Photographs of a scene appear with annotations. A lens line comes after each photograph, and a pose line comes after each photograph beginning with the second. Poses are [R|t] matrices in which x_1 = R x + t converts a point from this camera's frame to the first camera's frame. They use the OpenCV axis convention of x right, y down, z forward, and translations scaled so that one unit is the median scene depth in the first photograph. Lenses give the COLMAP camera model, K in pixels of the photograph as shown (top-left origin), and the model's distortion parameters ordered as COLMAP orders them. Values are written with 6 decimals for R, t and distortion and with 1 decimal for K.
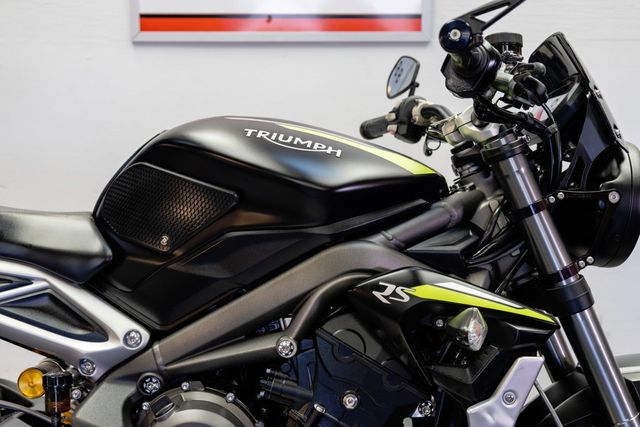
lens RADIAL K [[901.2, 0, 325.6], [0, 901.2, 211.4], [0, 0, 1]] dist [0.010599, -0.018407]
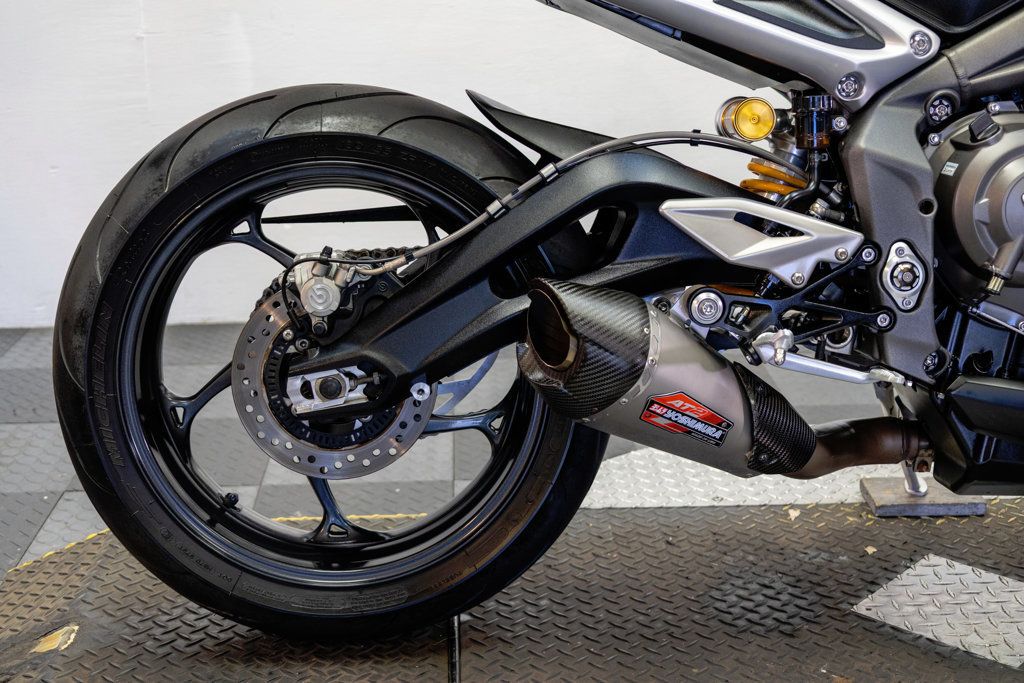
lens RADIAL K [[1473.0, 0, 518.8], [0, 1473.0, 343.9], [0, 0, 1]] dist [-0.004253, 0.049403]
pose [[0.997292, -0.029001, 0.067588, -0.617910], [0.019187, 0.989742, 0.141574, 0.205449], [-0.071000, -0.139894, 0.987618, -0.168789]]
